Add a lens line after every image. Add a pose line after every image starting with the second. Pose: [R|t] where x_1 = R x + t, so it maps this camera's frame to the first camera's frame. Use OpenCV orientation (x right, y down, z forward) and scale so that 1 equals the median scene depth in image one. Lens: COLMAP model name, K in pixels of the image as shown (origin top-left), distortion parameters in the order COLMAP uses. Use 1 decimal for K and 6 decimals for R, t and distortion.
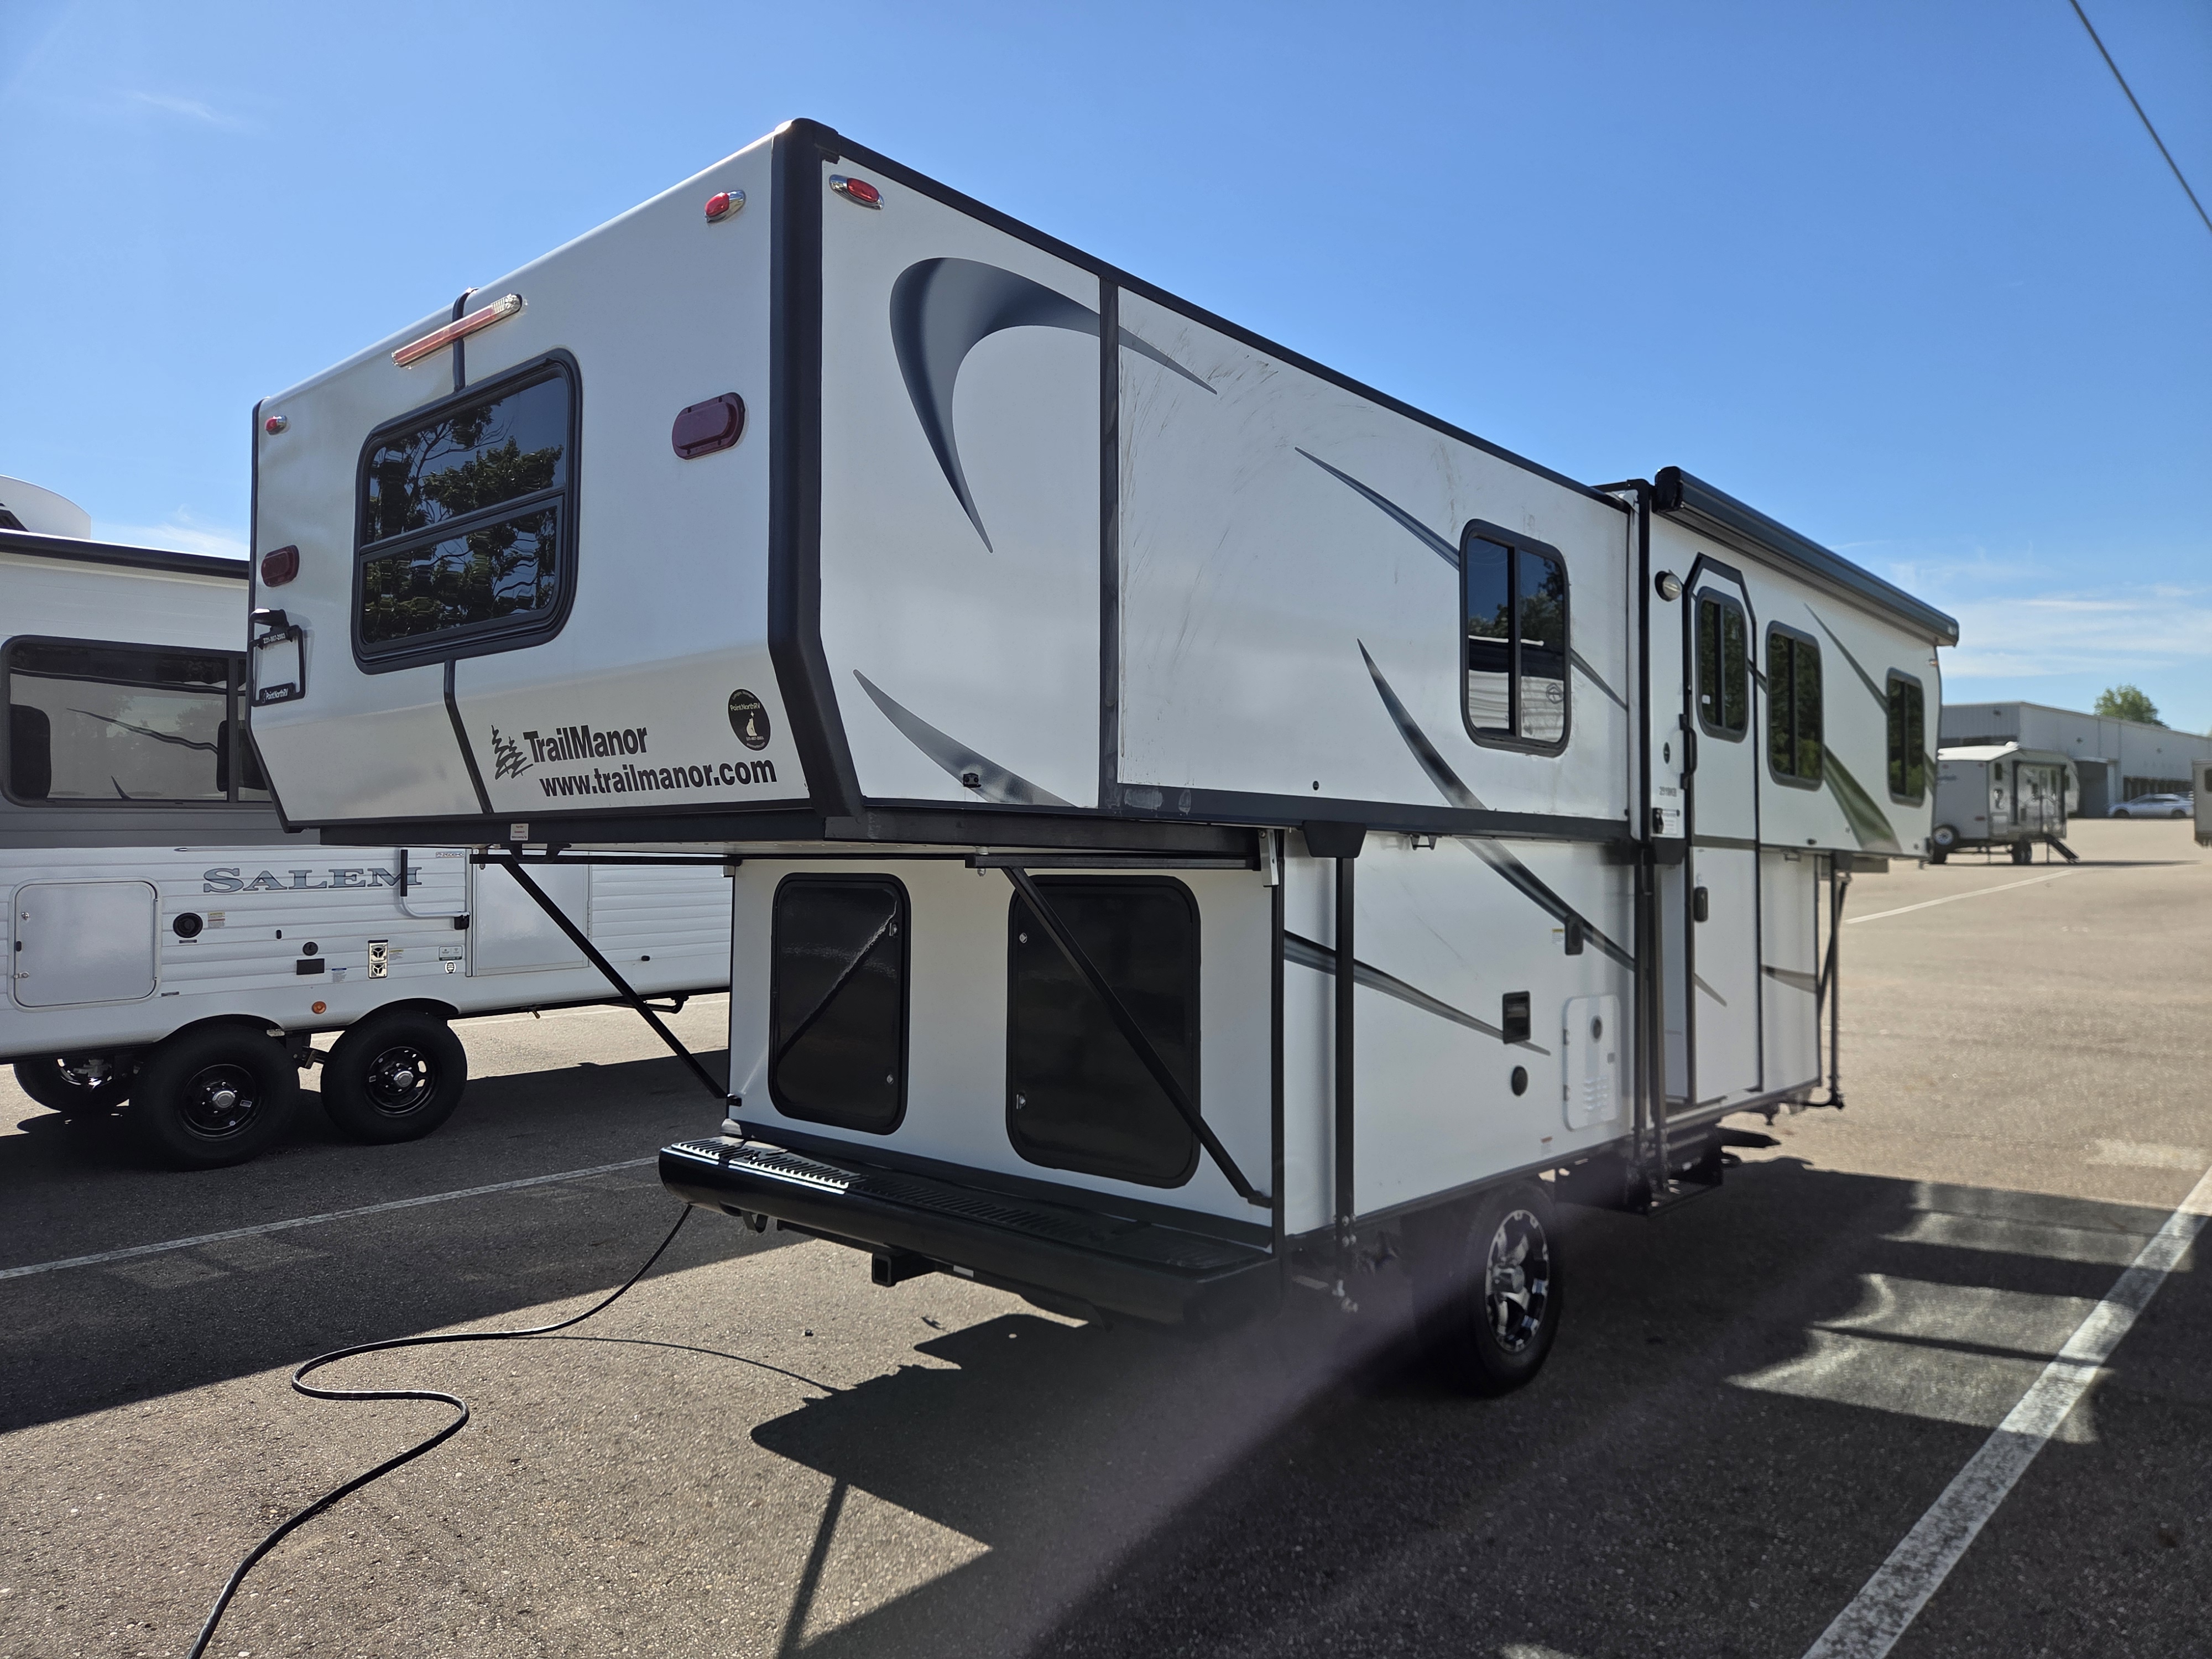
lens RADIAL K [[1586.0, 0, 1187.9], [0, 1586.0, 807.5], [0, 0, 1]] dist [0.003912, 0.000679]
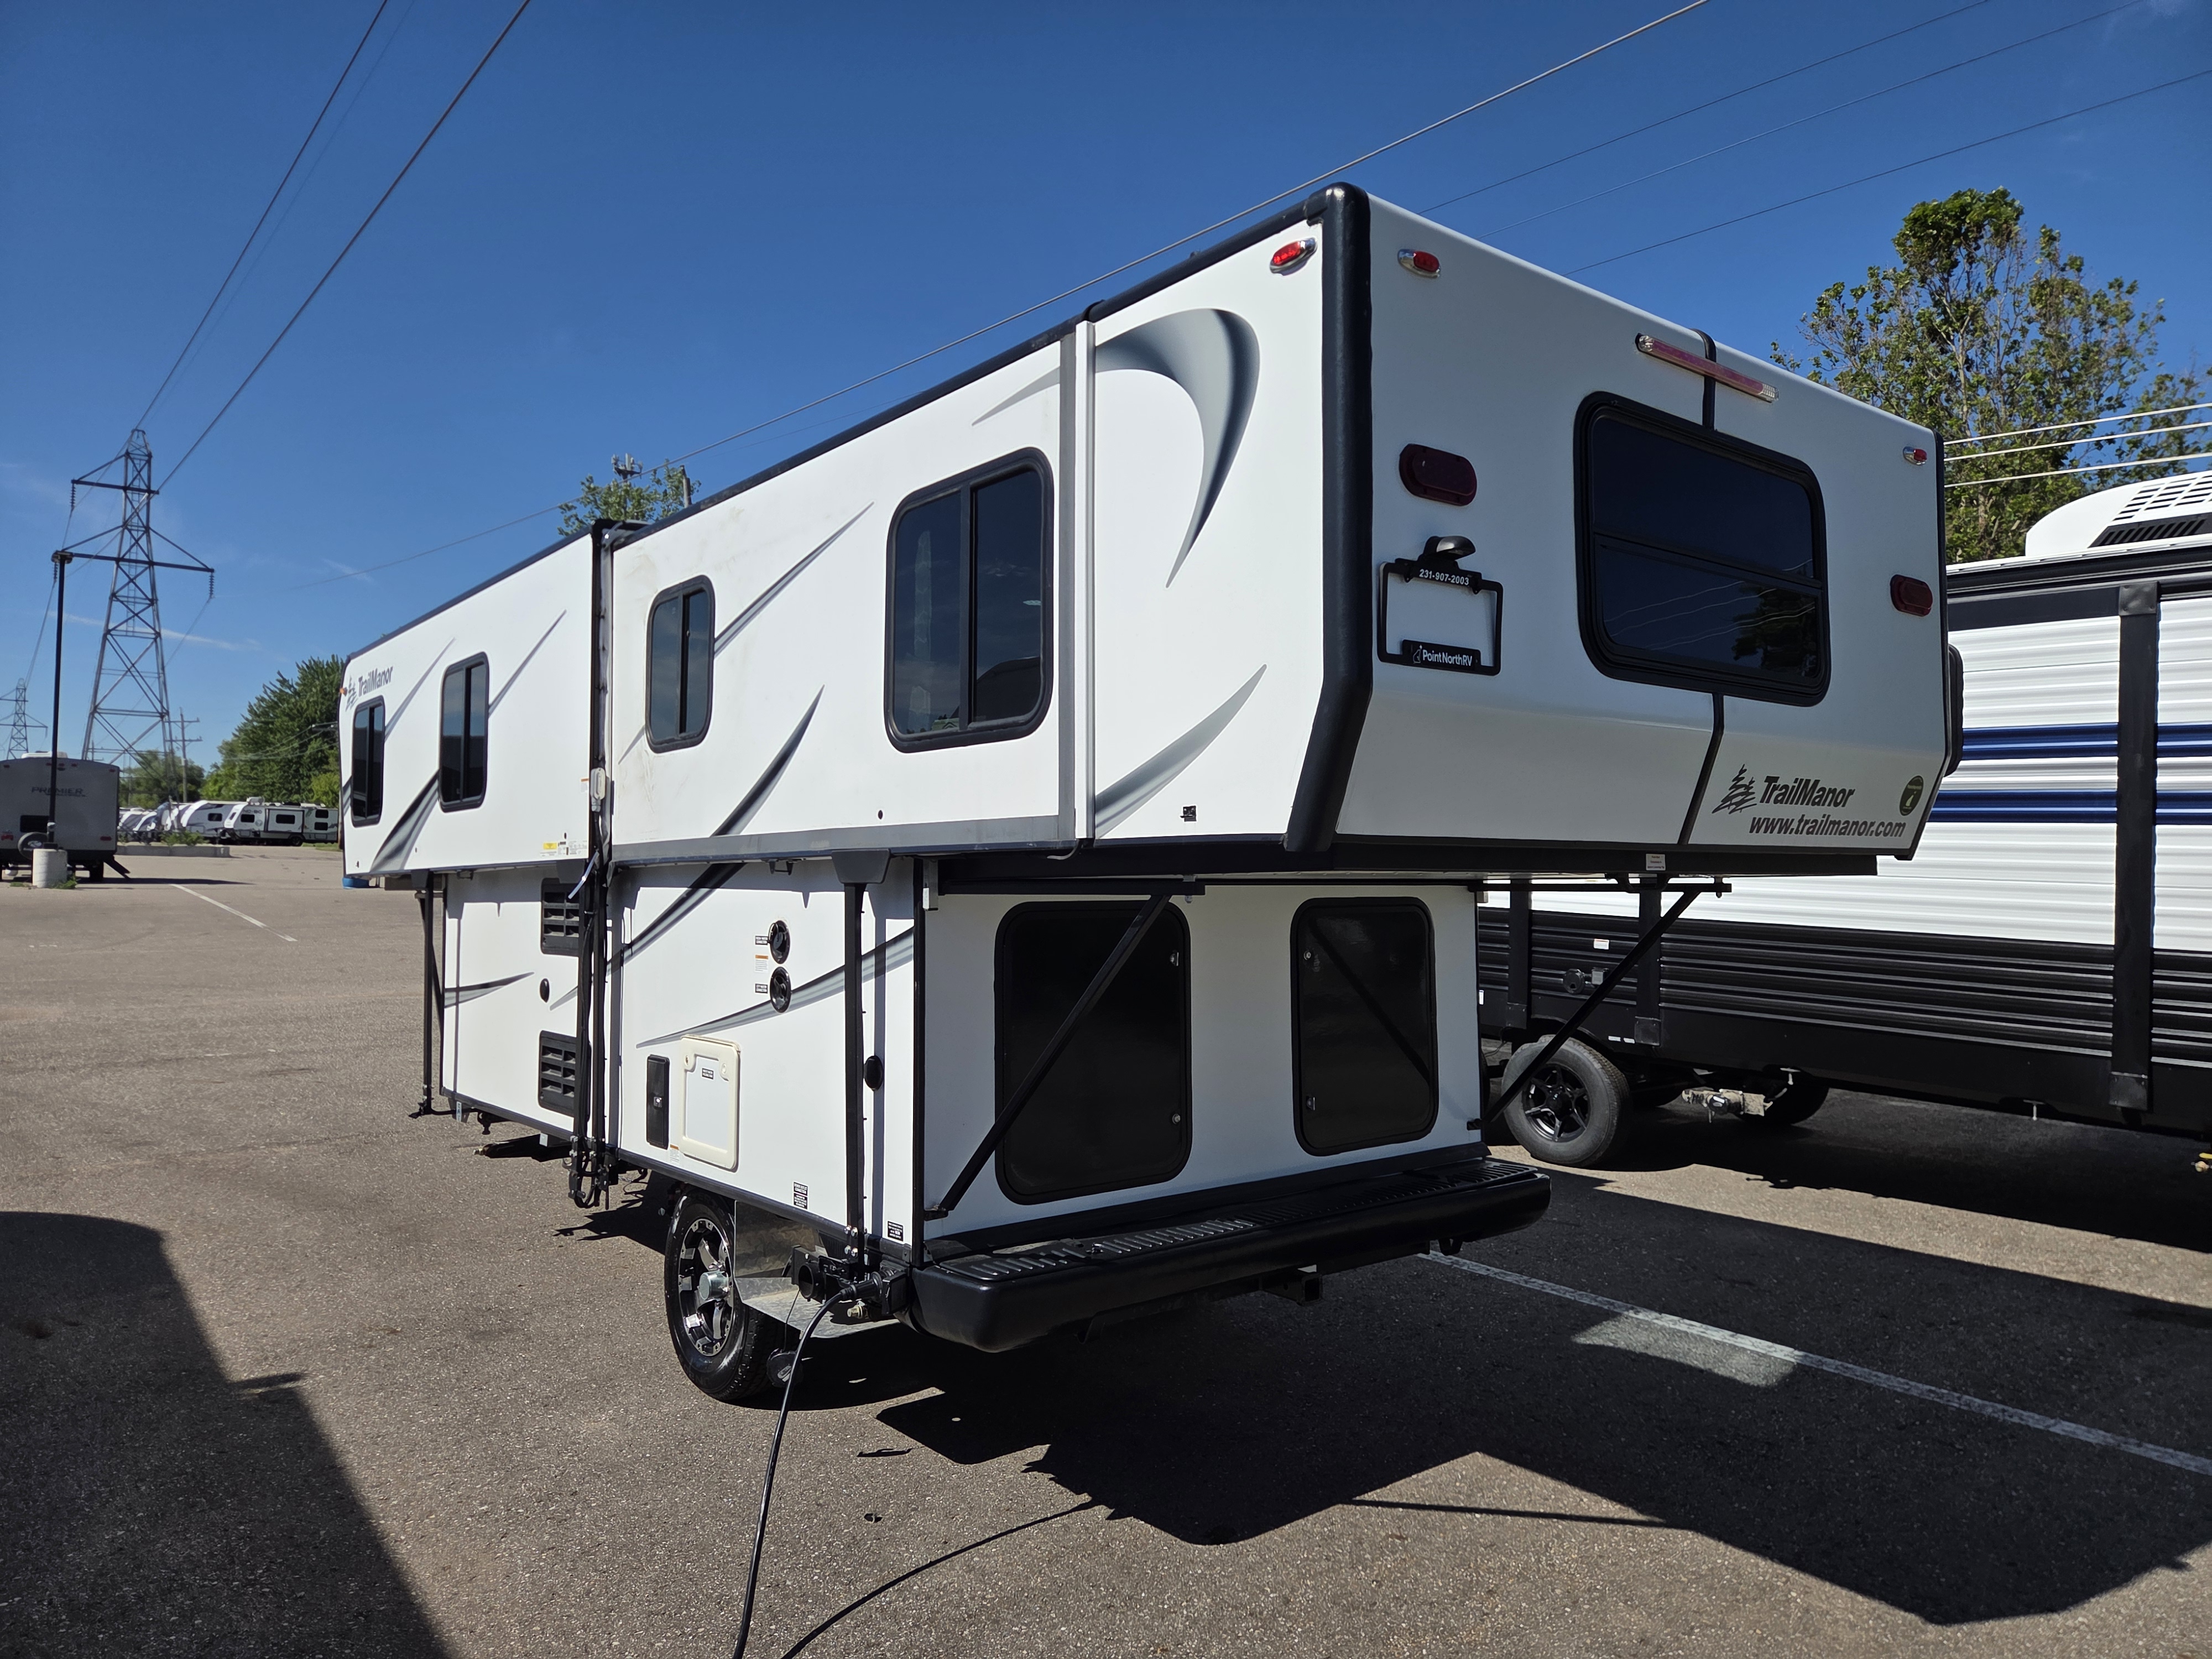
lens RADIAL K [[1498.1, 0, 1120.1], [0, 1498.1, 819.3], [0, 0, 1]] dist [0.055398, -0.053398]
pose [[0.156670, 0.034532, 0.987047, -1.266794], [-0.032482, 0.999028, -0.029796, 0.024703], [-0.987117, -0.027393, 0.157639, 1.051155]]
